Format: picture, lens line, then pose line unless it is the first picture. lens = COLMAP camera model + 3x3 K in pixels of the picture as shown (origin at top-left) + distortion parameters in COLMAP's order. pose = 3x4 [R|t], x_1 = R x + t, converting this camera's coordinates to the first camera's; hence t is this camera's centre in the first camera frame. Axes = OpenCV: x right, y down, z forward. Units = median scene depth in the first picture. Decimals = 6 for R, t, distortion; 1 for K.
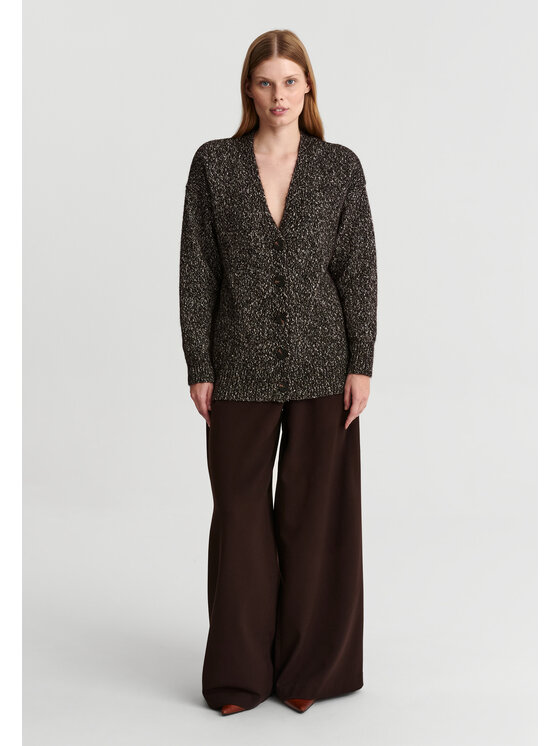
lens RADIAL K [[1136.9, 0, 252.4], [0, 1136.9, 368.1], [0, 0, 1]] dist [0.279188, 0.000000]
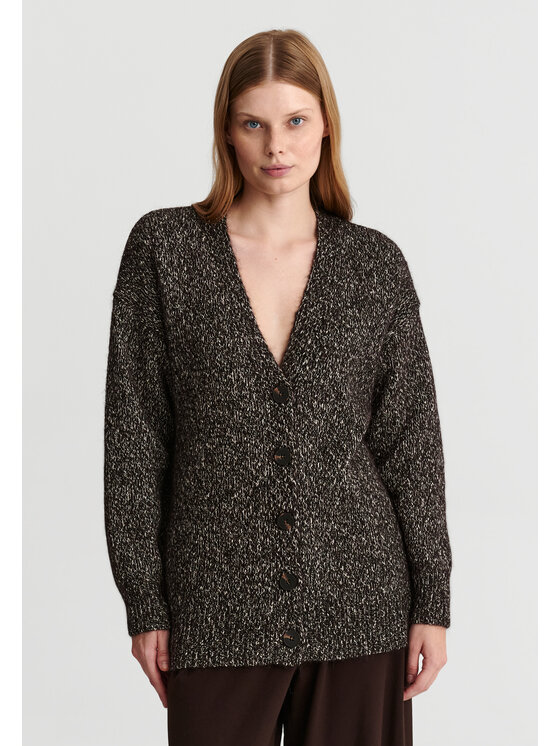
lens RADIAL K [[1136.9, 0, 284.5], [0, 1136.9, 368.3], [0, 0, 1]] dist [0.279188, 0.000000]
pose [[0.999792, -0.002073, -0.020294, 0.037286], [-0.000548, 0.991734, -0.128308, -0.046542], [0.020392, 0.128292, 0.991527, 0.422769]]
